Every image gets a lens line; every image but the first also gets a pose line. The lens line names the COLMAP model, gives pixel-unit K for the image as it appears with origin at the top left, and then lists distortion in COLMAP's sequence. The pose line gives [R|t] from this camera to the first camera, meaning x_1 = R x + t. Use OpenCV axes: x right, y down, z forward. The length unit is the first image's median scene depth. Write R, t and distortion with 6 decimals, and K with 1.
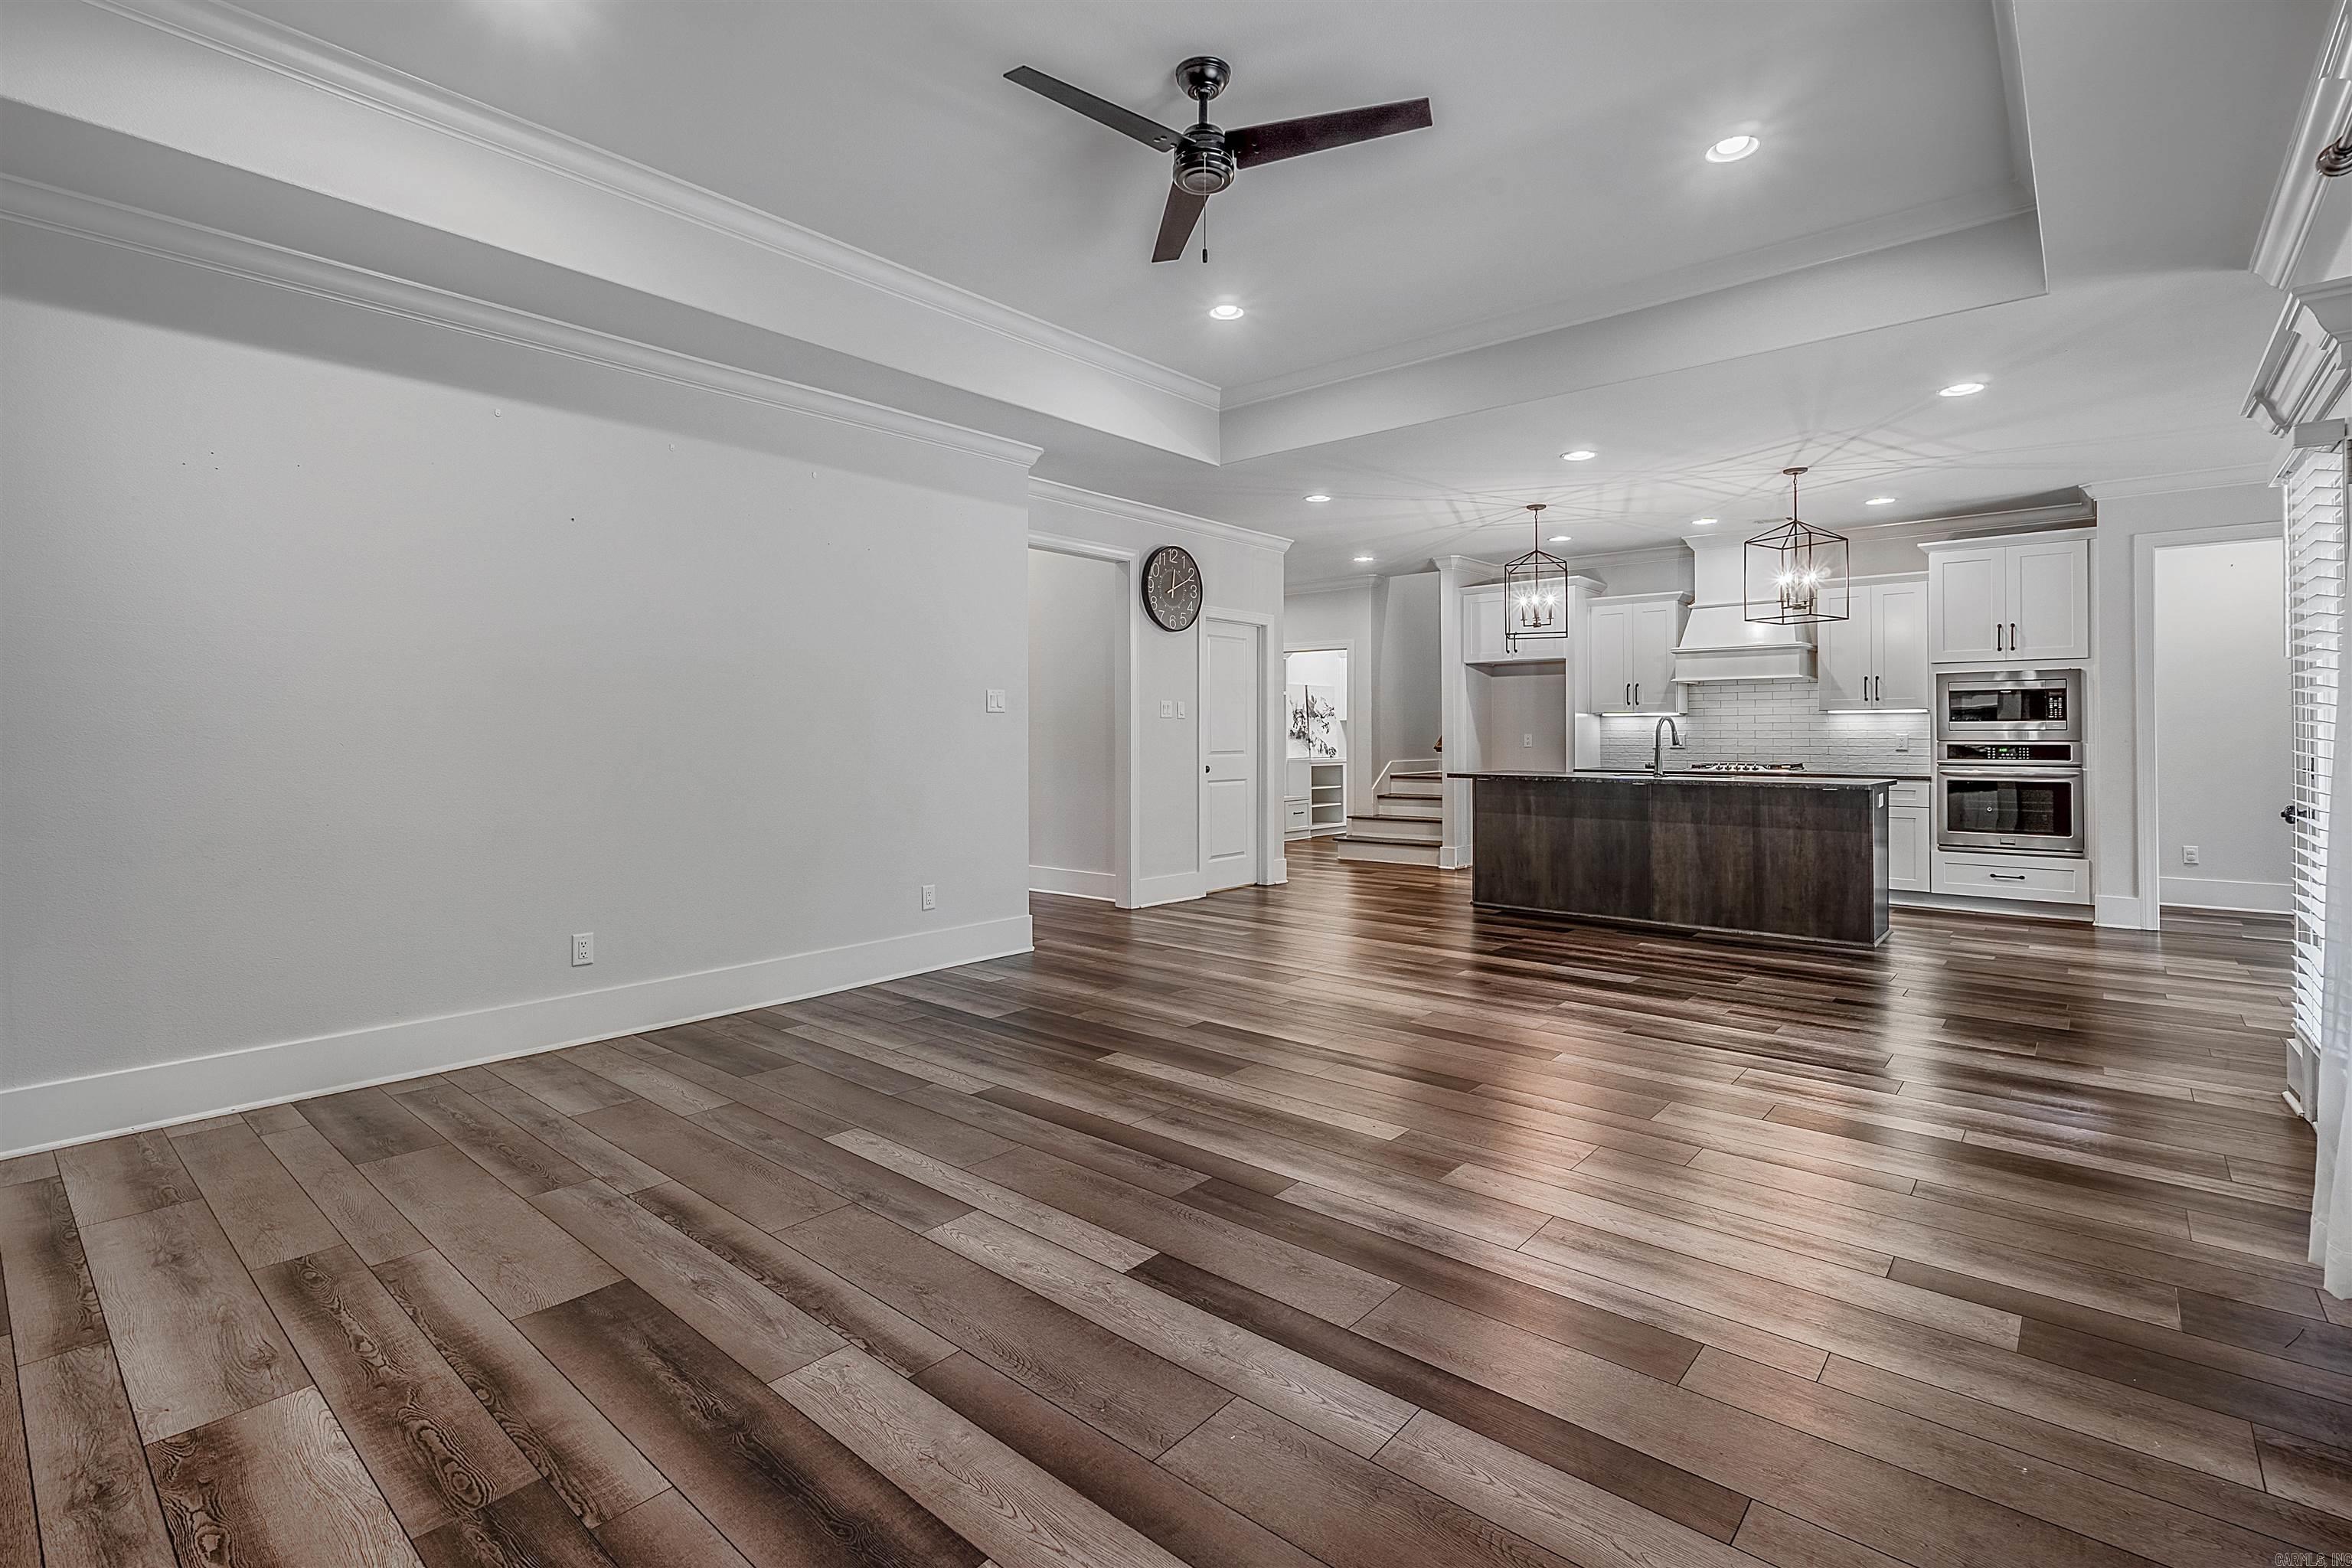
lens RADIAL K [[1080.4, 0, 1176.2], [0, 1080.4, 729.9], [0, 0, 1]] dist [-0.003723, -0.000855]
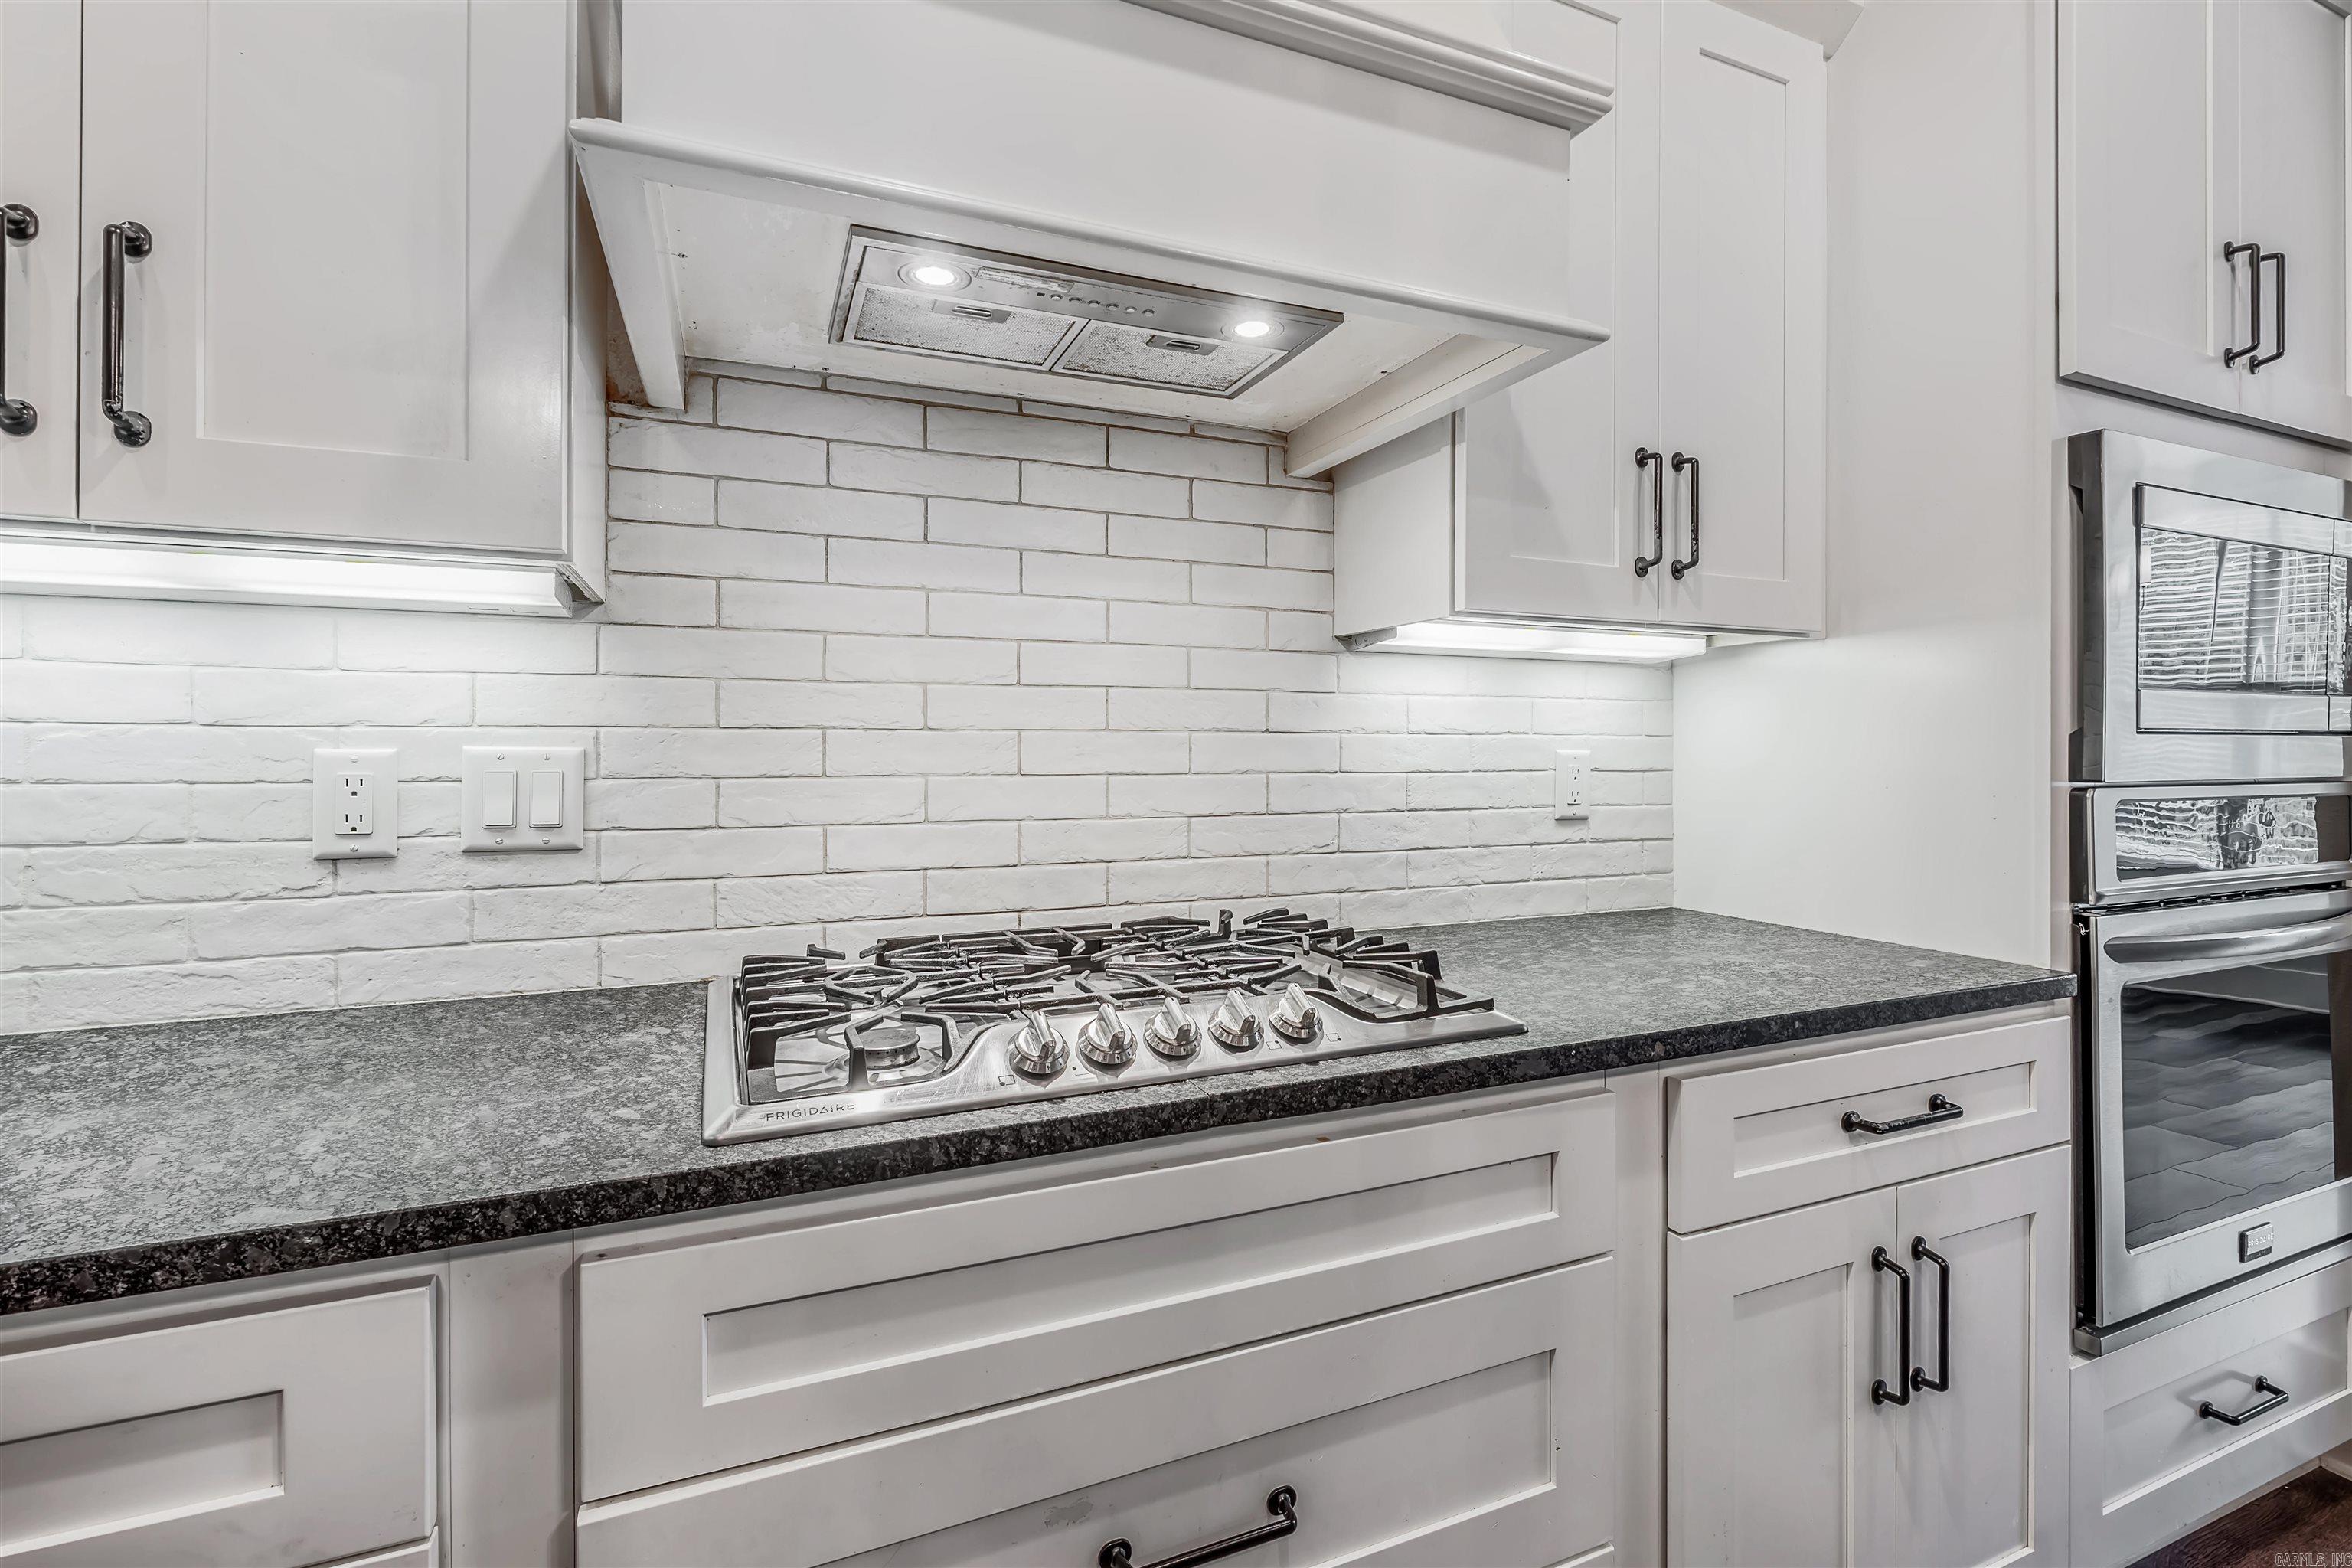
lens RADIAL K [[1048.7, 0, 1176.3], [0, 1048.7, 750.8], [0, 0, 1]] dist [-0.003994, -0.000496]
pose [[0.440680, 0.001866, 0.897662, 0.492675], [-0.005383, 0.999985, 0.000564, 0.005049], [-0.897648, -0.005080, 0.440684, 1.119423]]
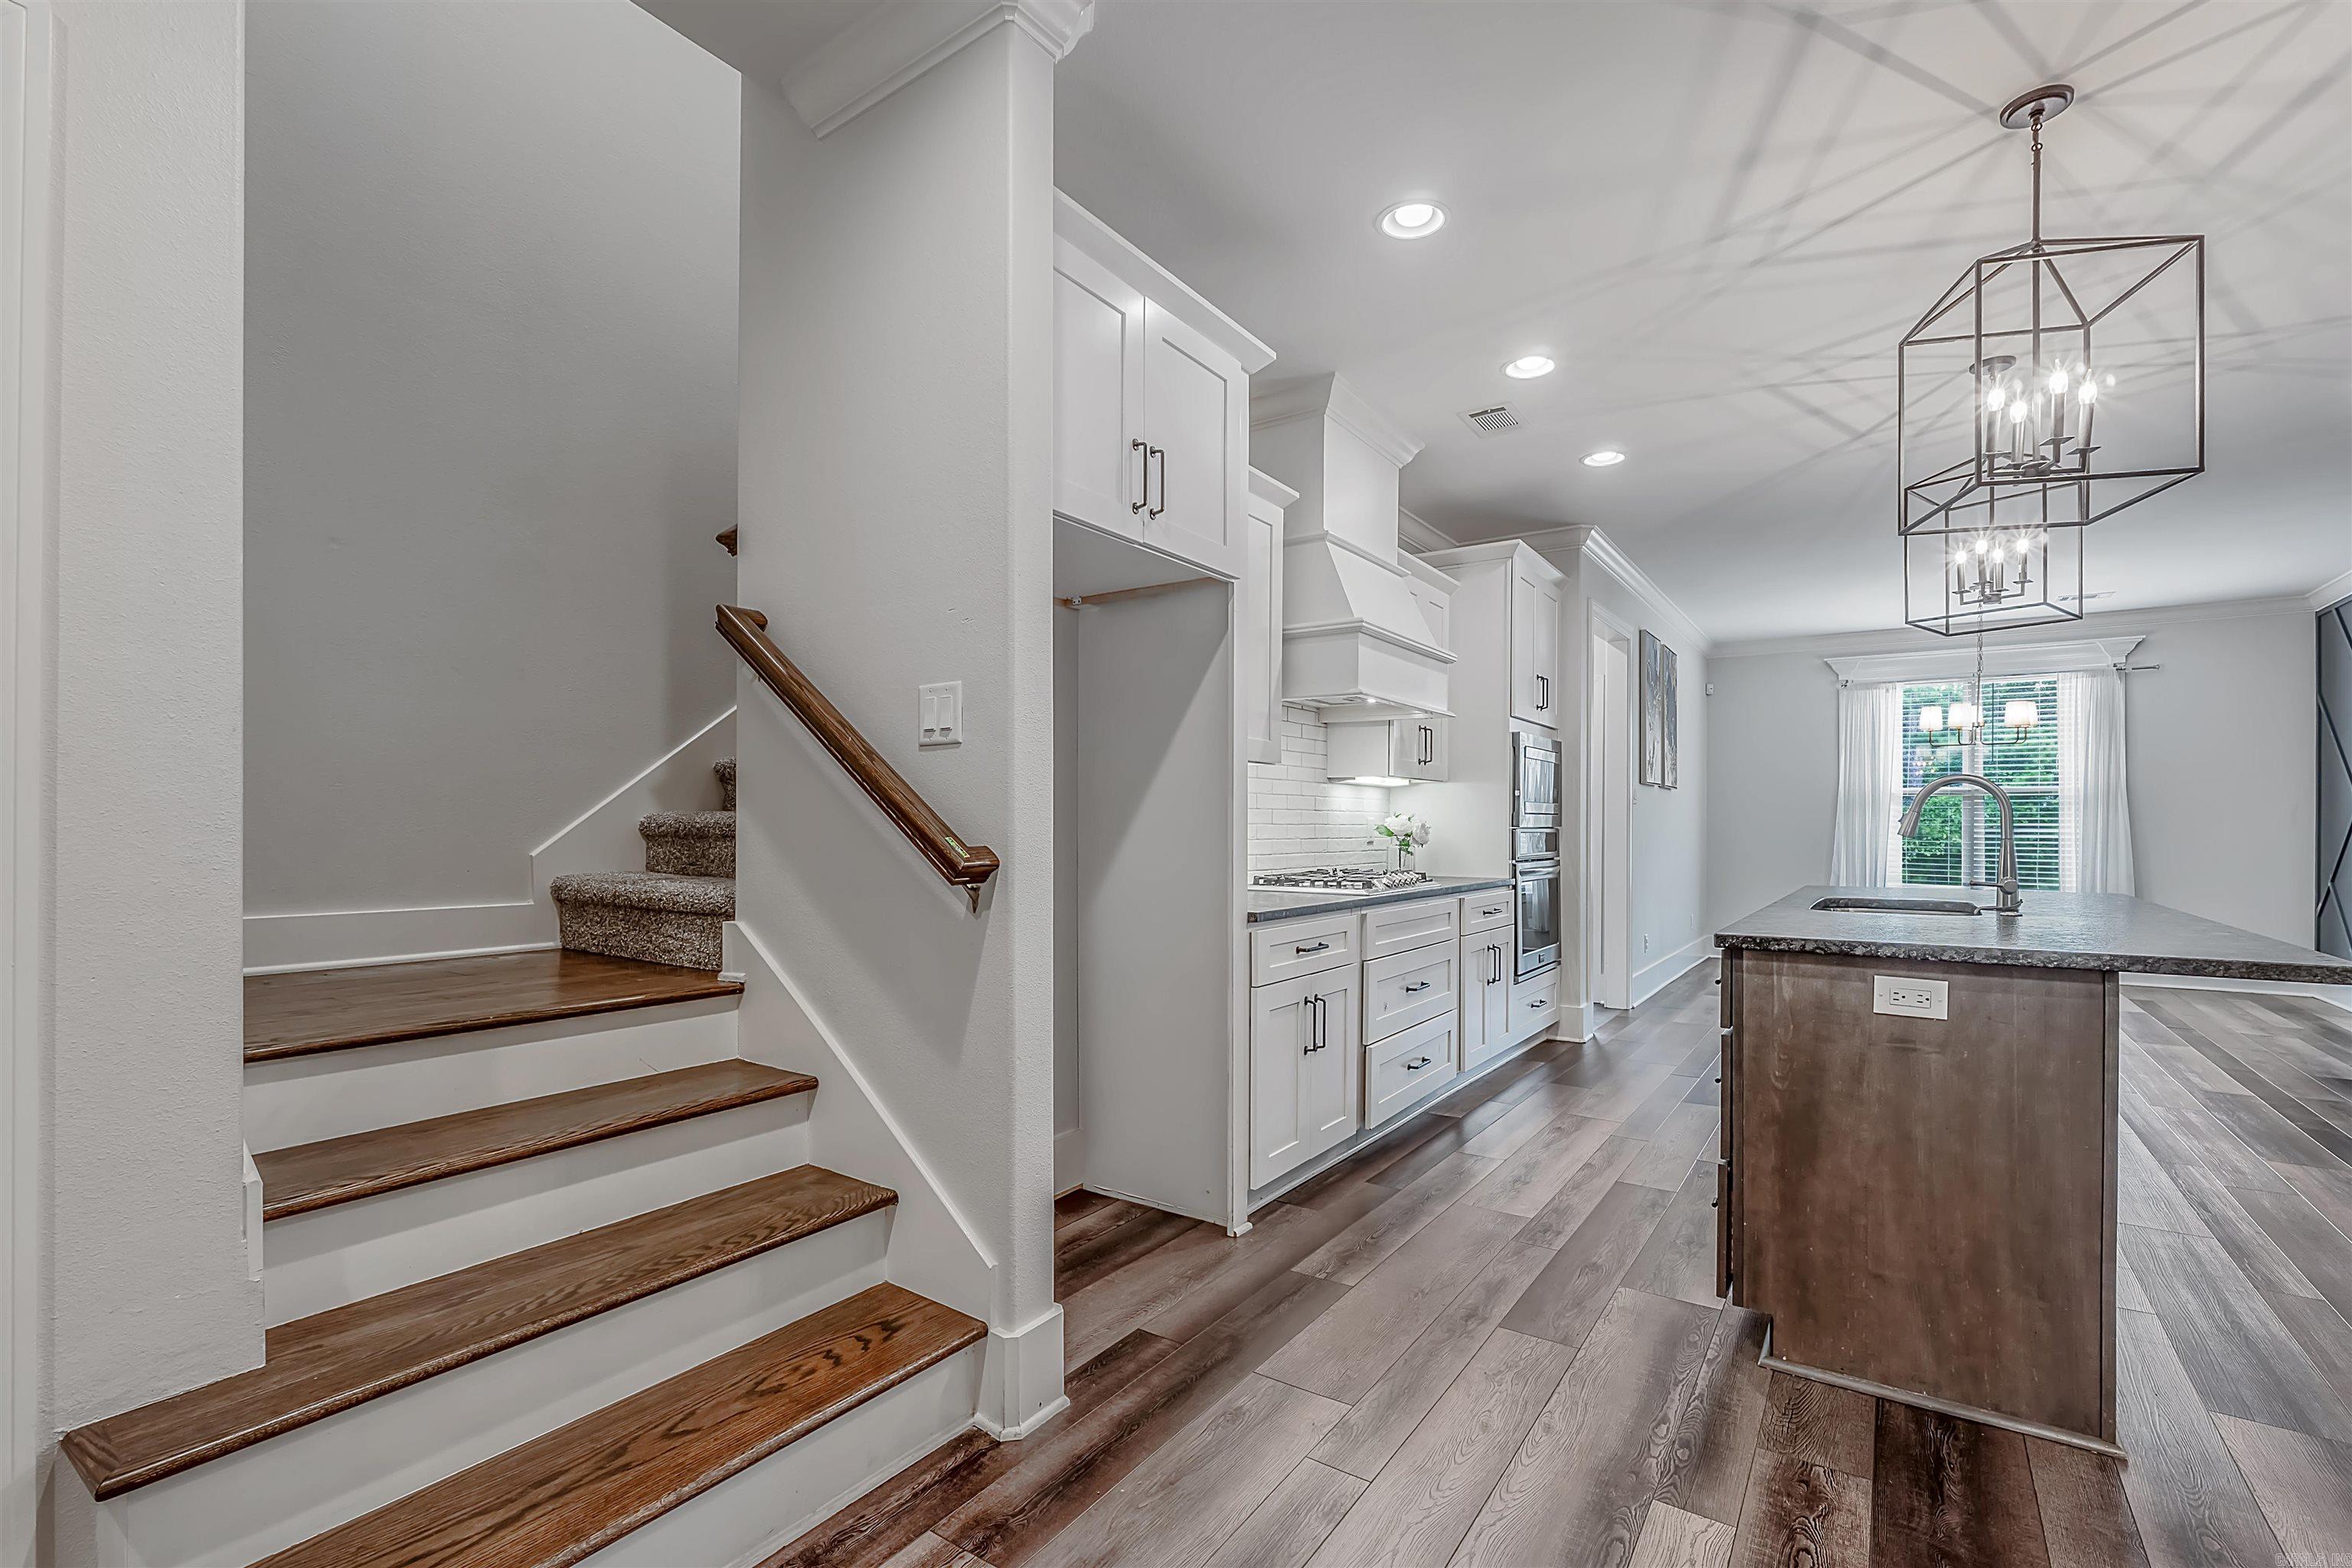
lens RADIAL K [[1054.7, 0, 1168.6], [0, 1054.7, 825.3], [0, 0, 1]] dist [-0.000971, -0.000154]
pose [[-0.106377, 0.000747, 0.994326, 0.050410], [-0.009523, 0.999953, -0.001770, 0.012488], [-0.994280, -0.009657, -0.106365, 1.365414]]
